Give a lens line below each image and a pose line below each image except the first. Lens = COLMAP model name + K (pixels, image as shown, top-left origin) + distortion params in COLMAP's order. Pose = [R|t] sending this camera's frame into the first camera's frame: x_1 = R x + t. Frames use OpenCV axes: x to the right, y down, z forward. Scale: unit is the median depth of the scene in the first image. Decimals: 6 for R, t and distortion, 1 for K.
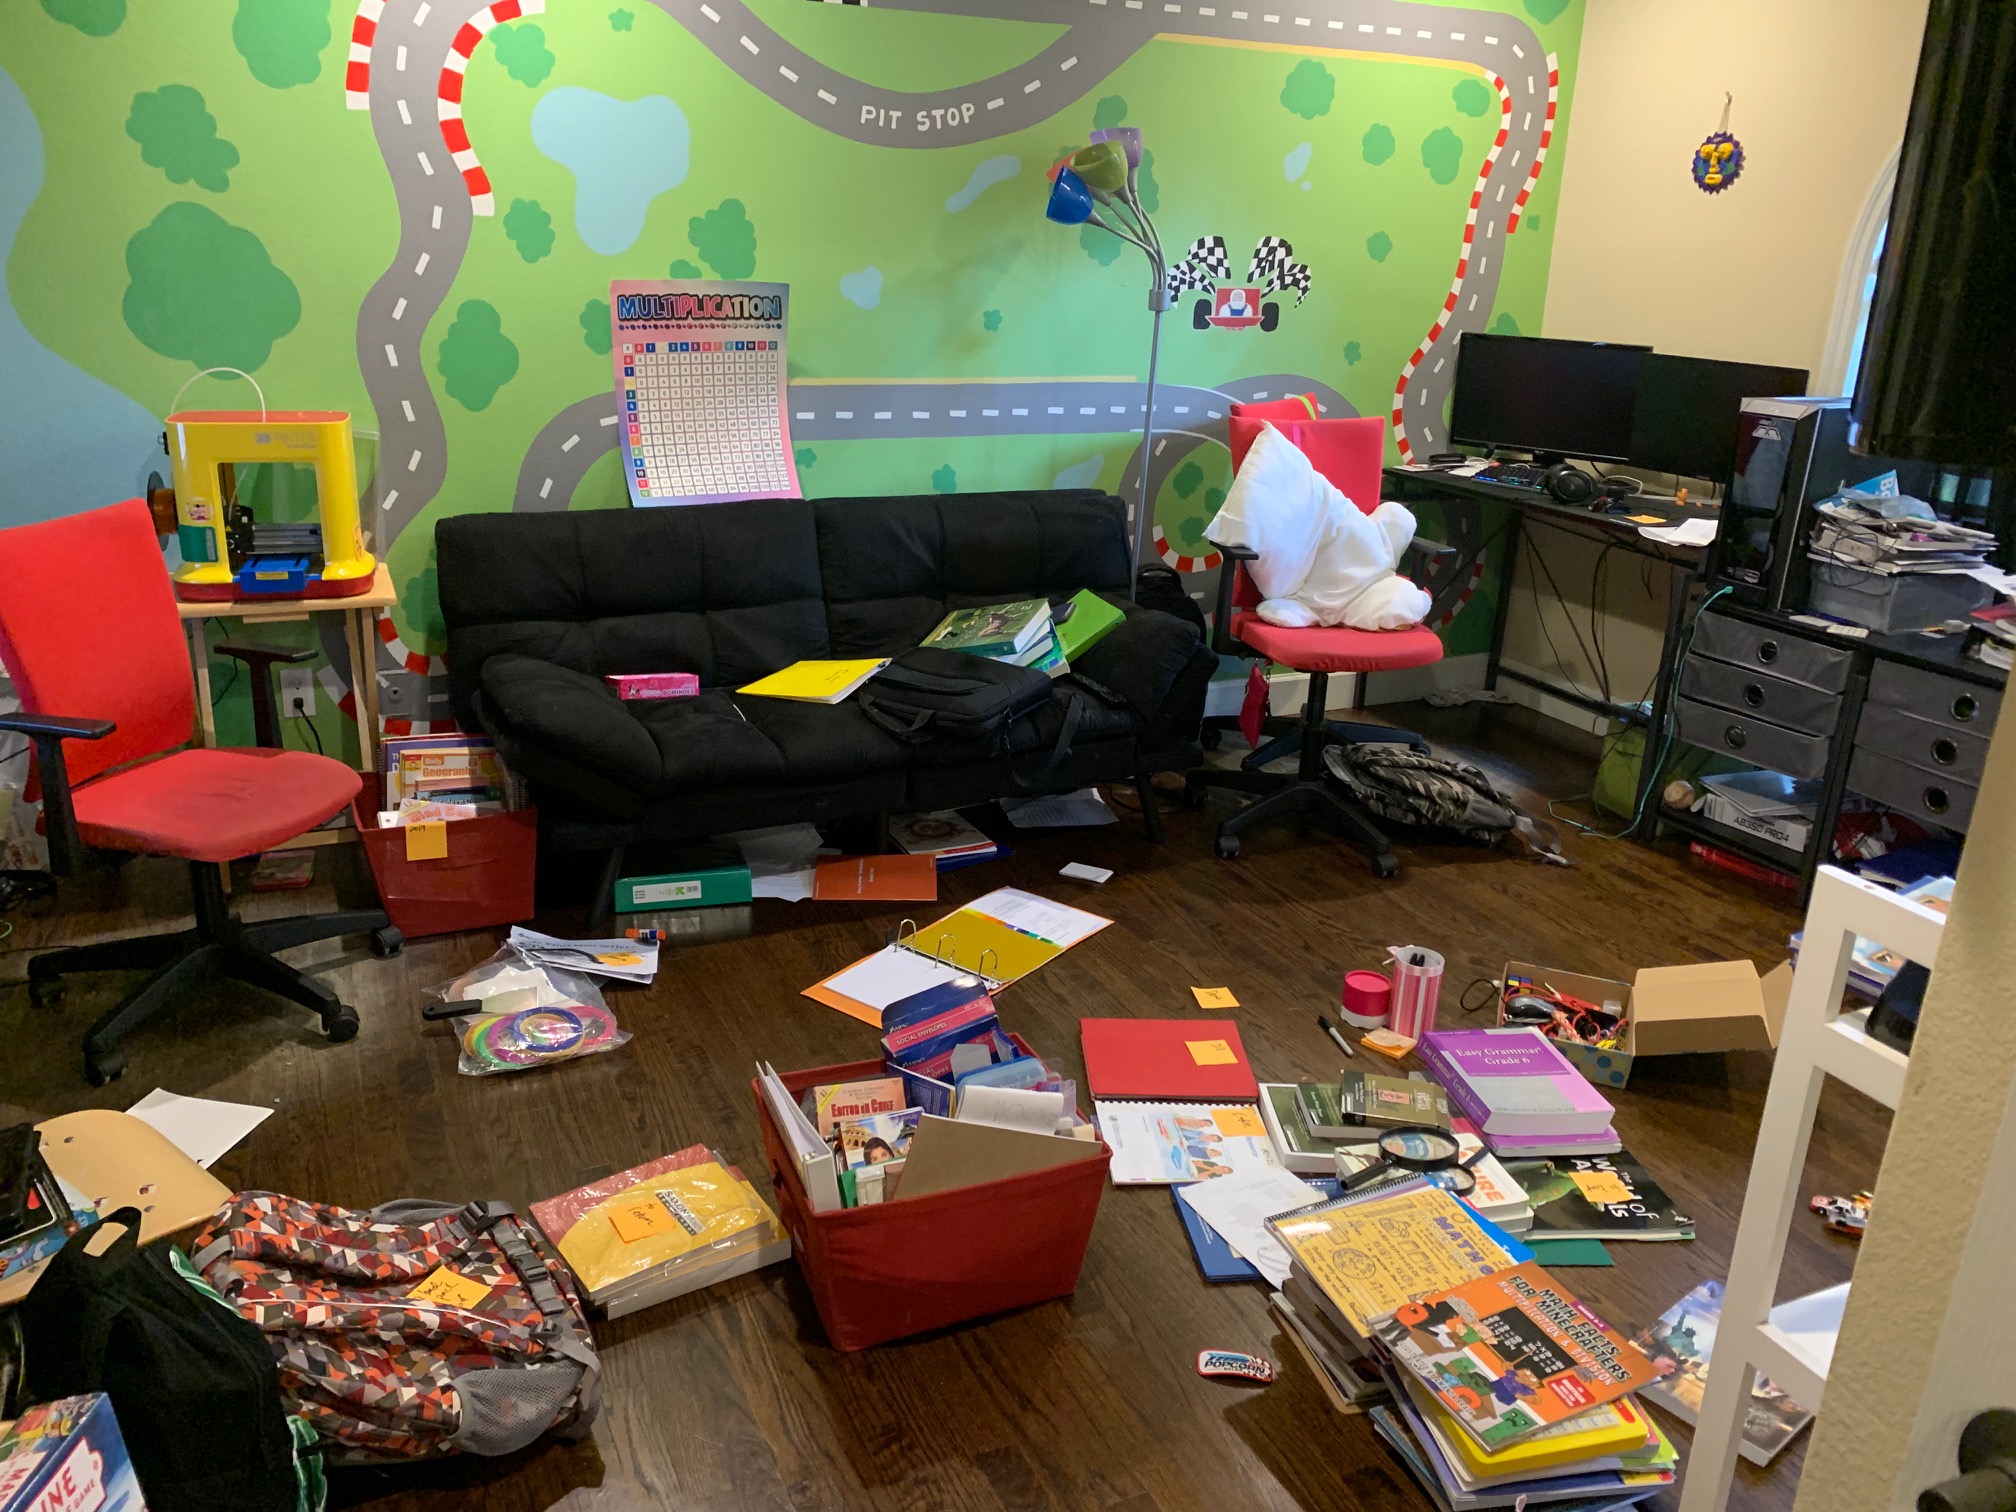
lens RADIAL K [[1513.5, 0, 1008.0], [0, 1513.5, 756.0], [0, 0, 1]] dist [0.043367, -0.055490]
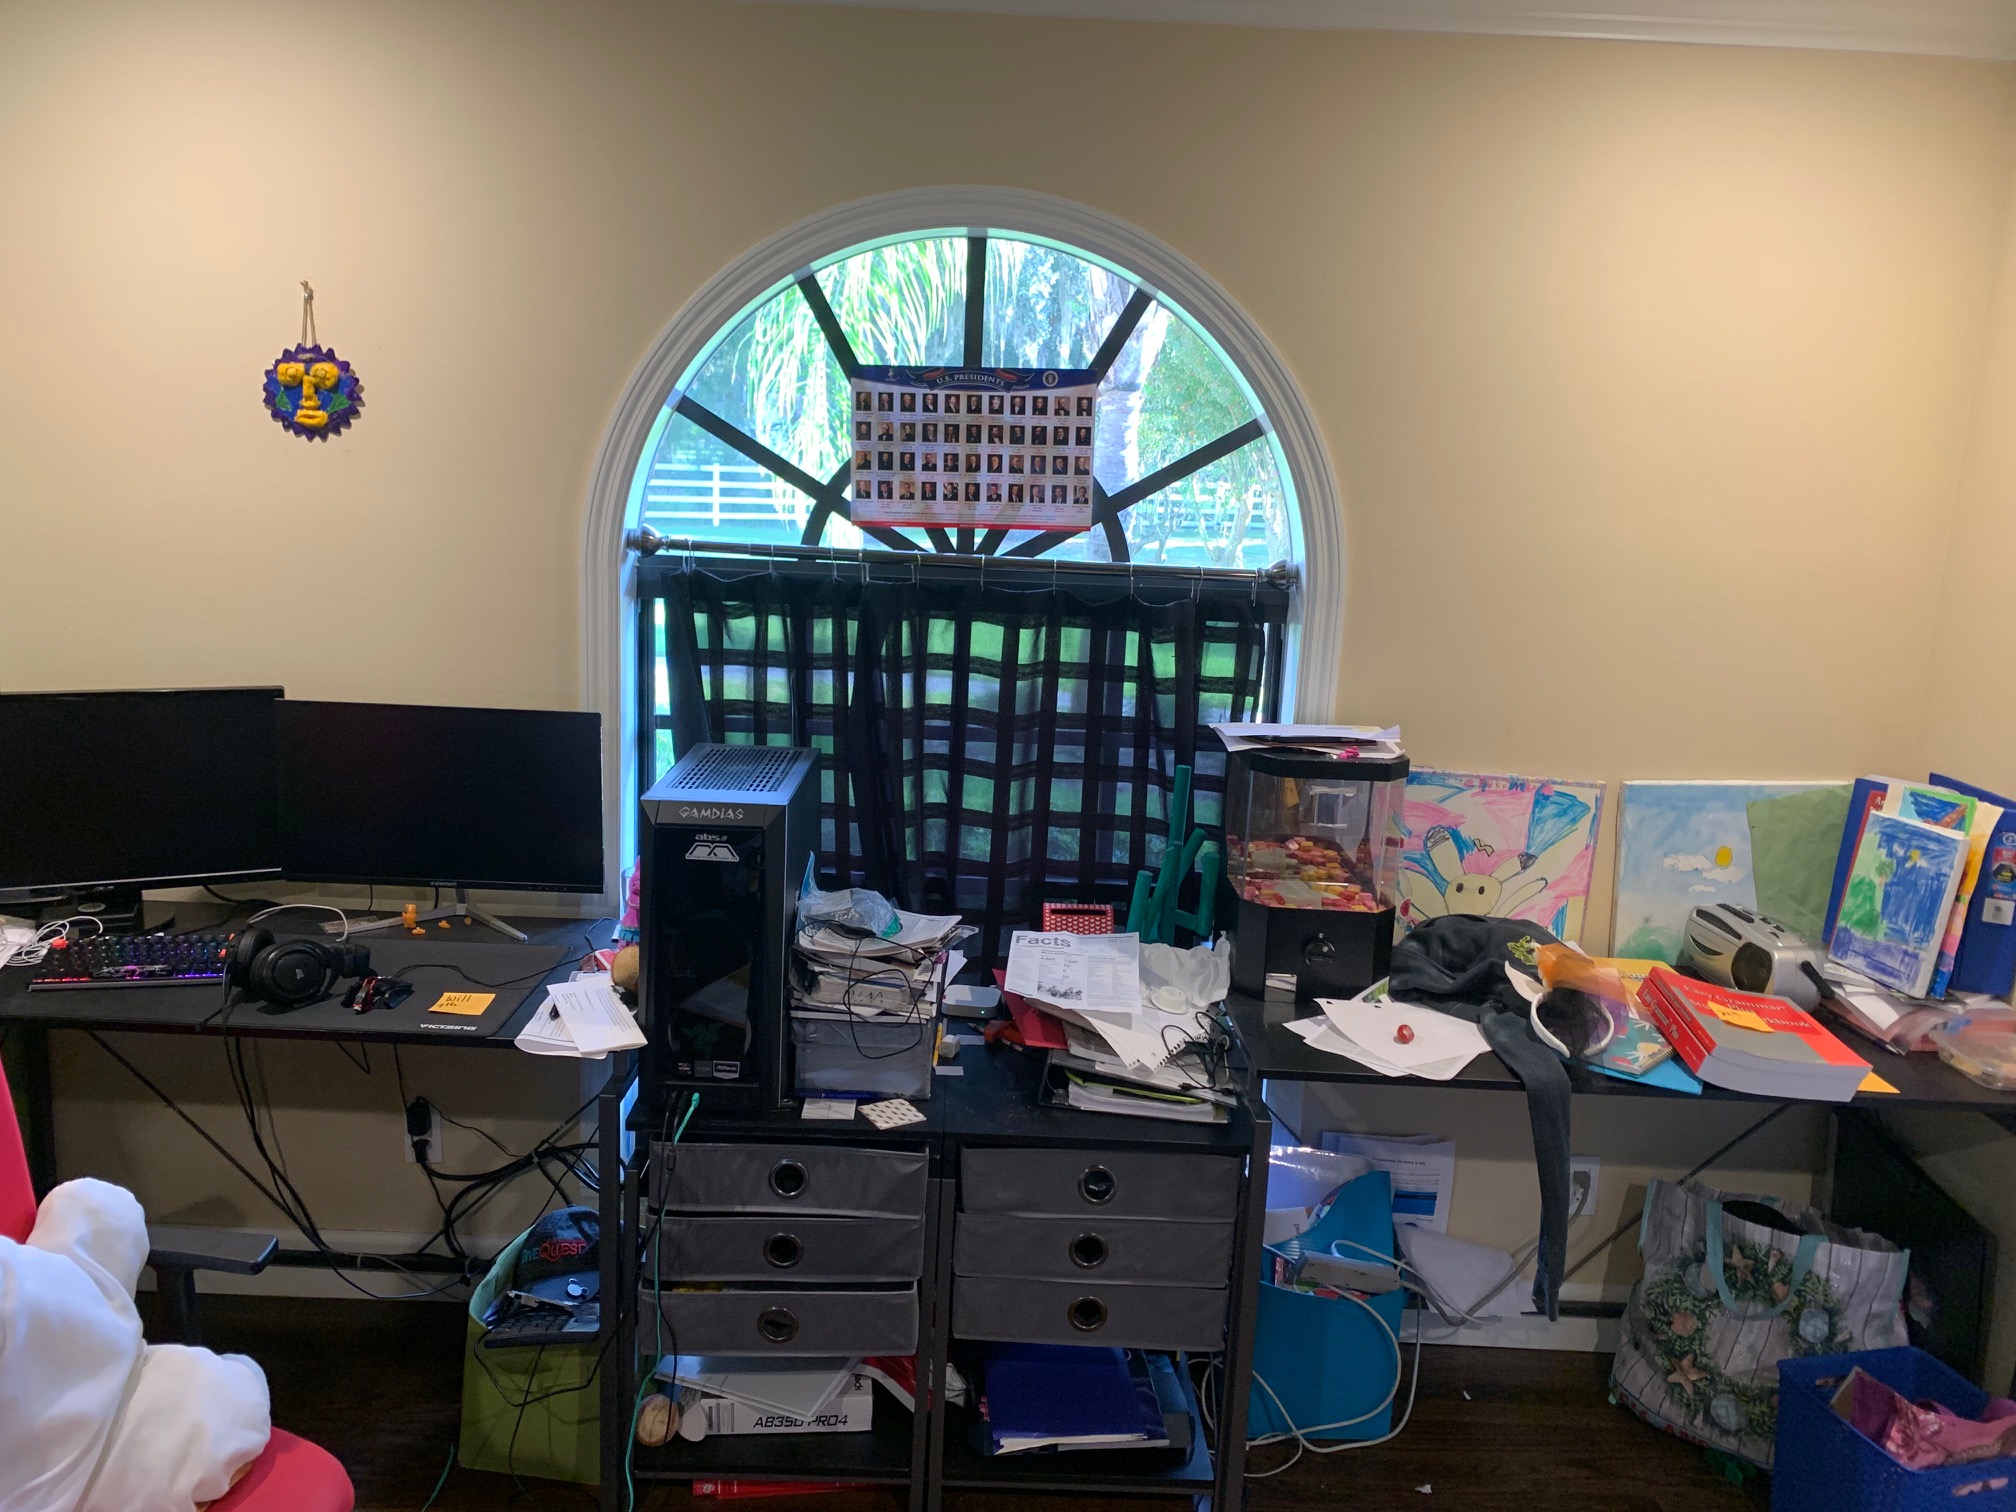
lens RADIAL K [[1513.5, 0, 1008.0], [0, 1513.5, 756.0], [0, 0, 1]] dist [0.043367, -0.055490]
pose [[0.428560, -0.185122, 0.884345, 0.014427], [0.269471, 0.960427, 0.070461, -0.219121], [-0.862393, 0.208109, 0.461485, 0.513241]]
